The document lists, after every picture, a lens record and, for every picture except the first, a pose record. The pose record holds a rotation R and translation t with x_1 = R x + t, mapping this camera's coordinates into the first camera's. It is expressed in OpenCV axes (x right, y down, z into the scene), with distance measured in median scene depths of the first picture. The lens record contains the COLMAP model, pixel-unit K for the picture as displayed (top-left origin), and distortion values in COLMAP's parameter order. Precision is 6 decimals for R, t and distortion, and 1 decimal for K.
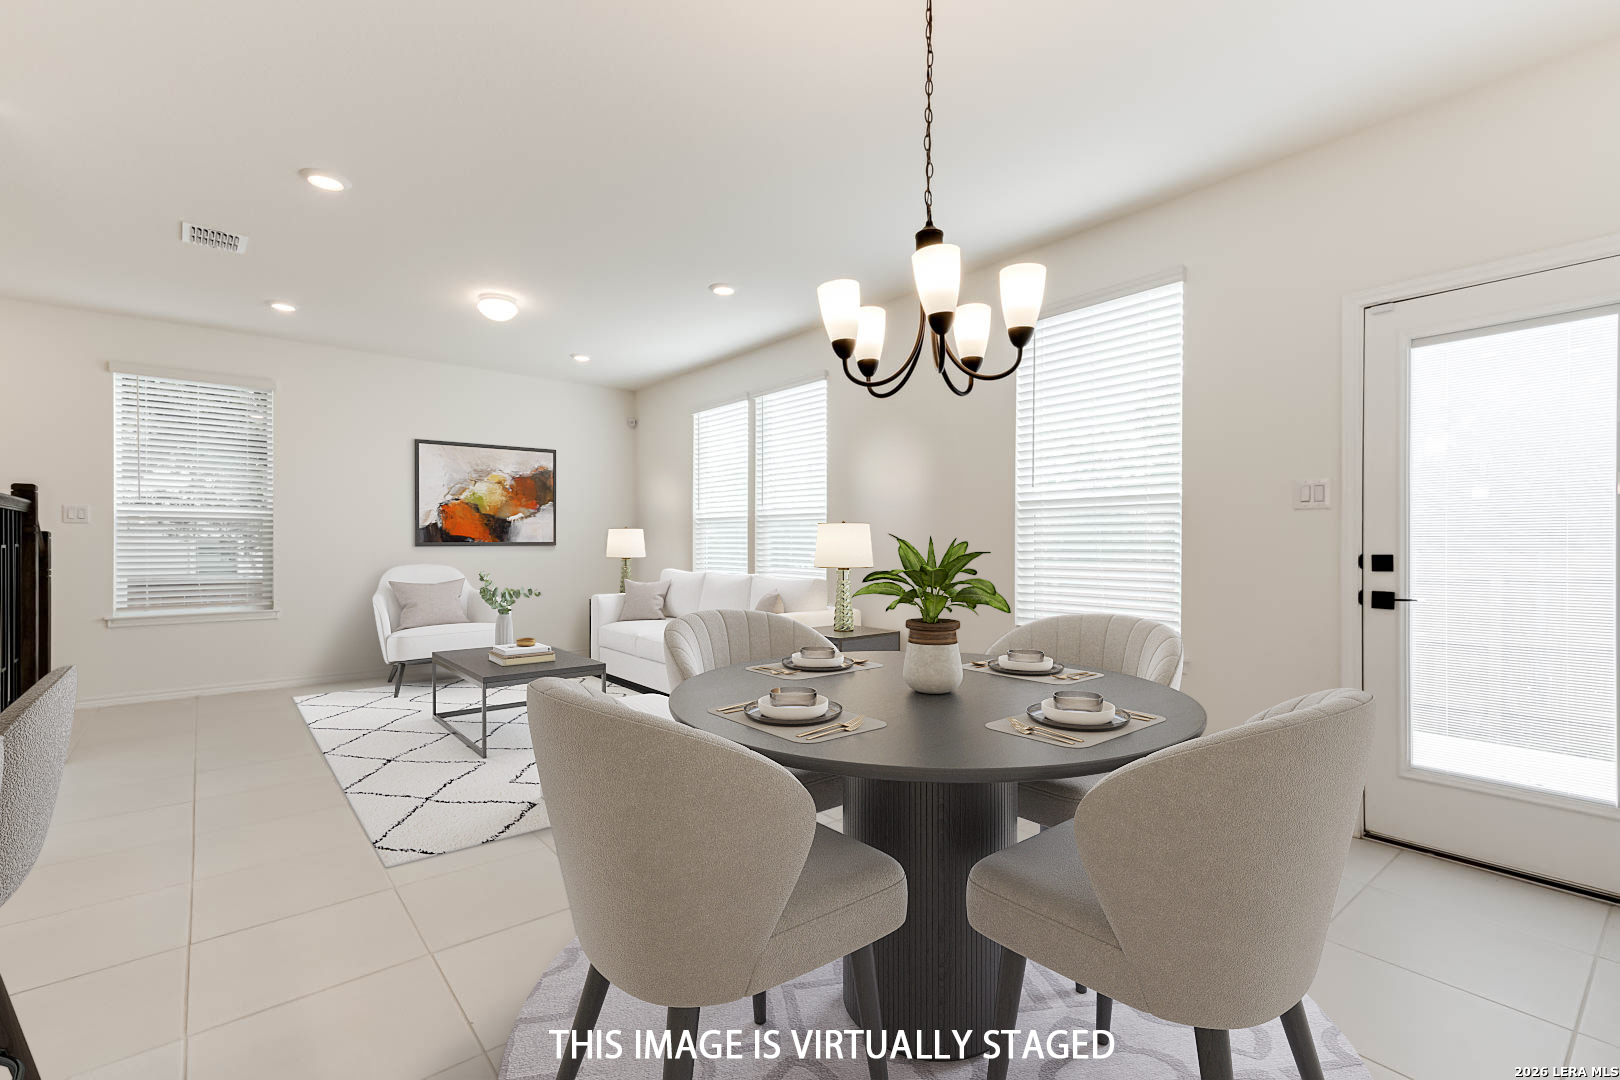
lens RADIAL K [[723.8, 0, 800.2], [0, 723.8, 543.9], [0, 0, 1]] dist [0.026004, -0.000007]
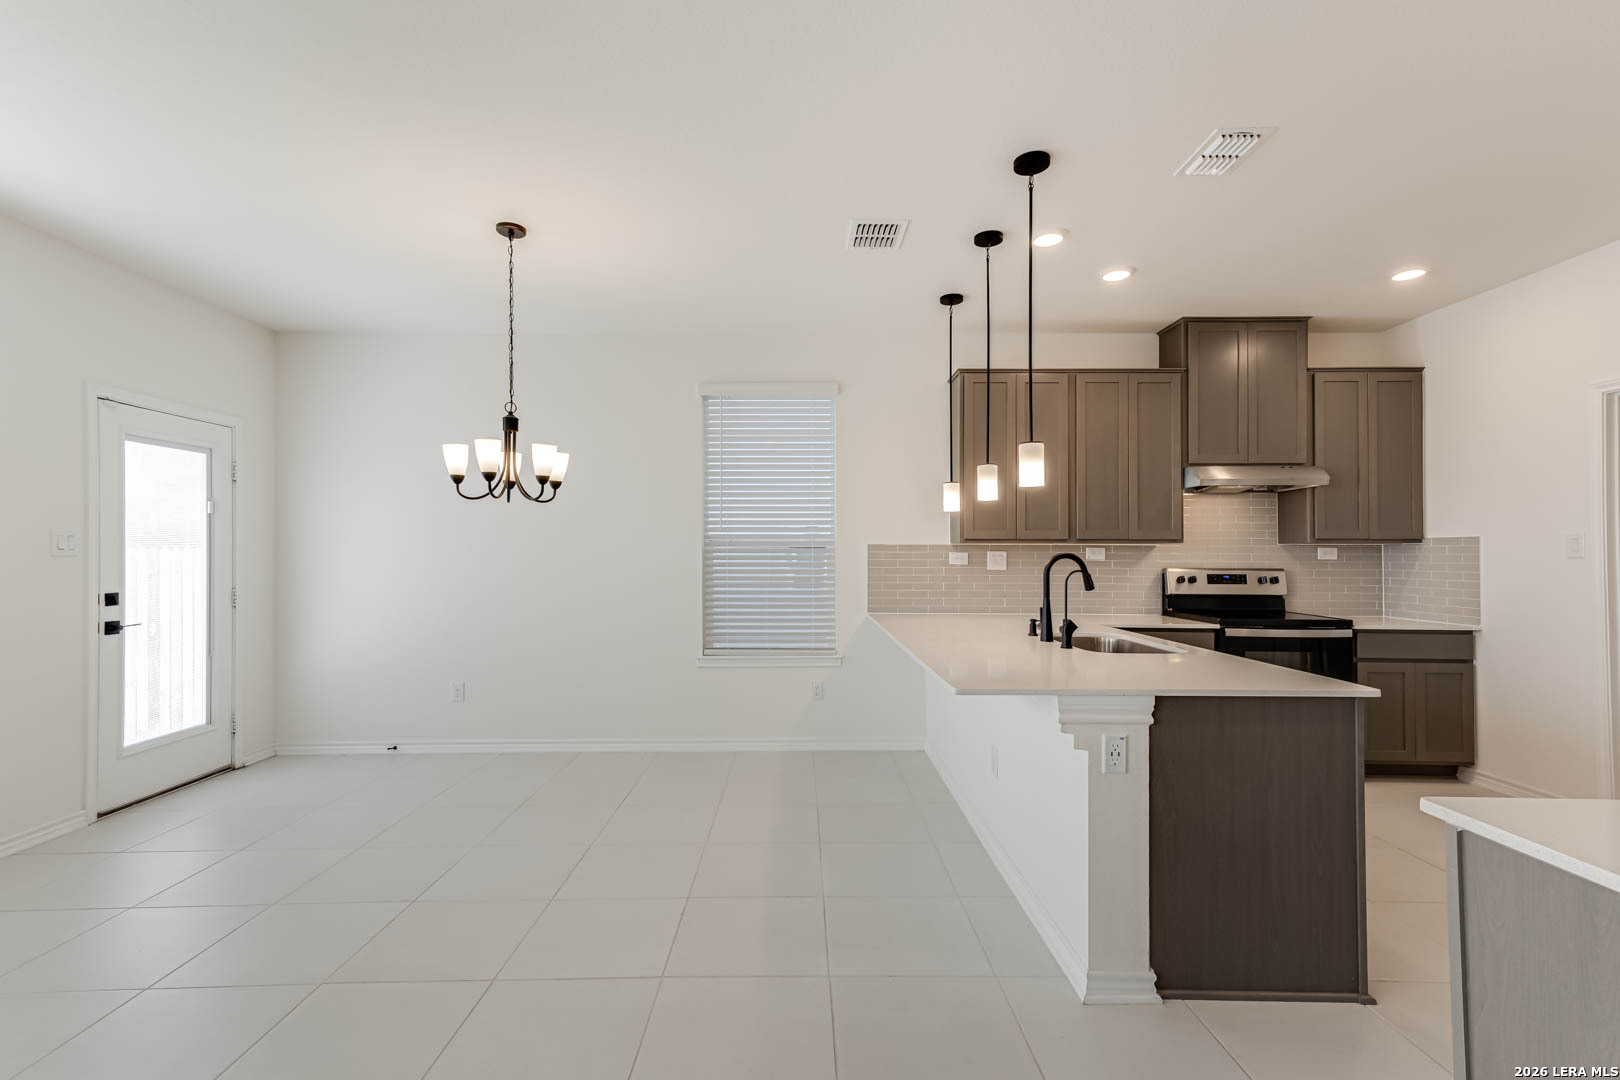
lens RADIAL K [[723.8, 0, 800.2], [0, 723.8, 543.9], [0, 0, 1]] dist [0.026004, -0.000007]
pose [[-0.776297, 0.008046, 0.630316, -0.974165], [-0.002424, 0.999873, -0.015749, -0.054245], [-0.630363, -0.013754, -0.776179, 1.240805]]
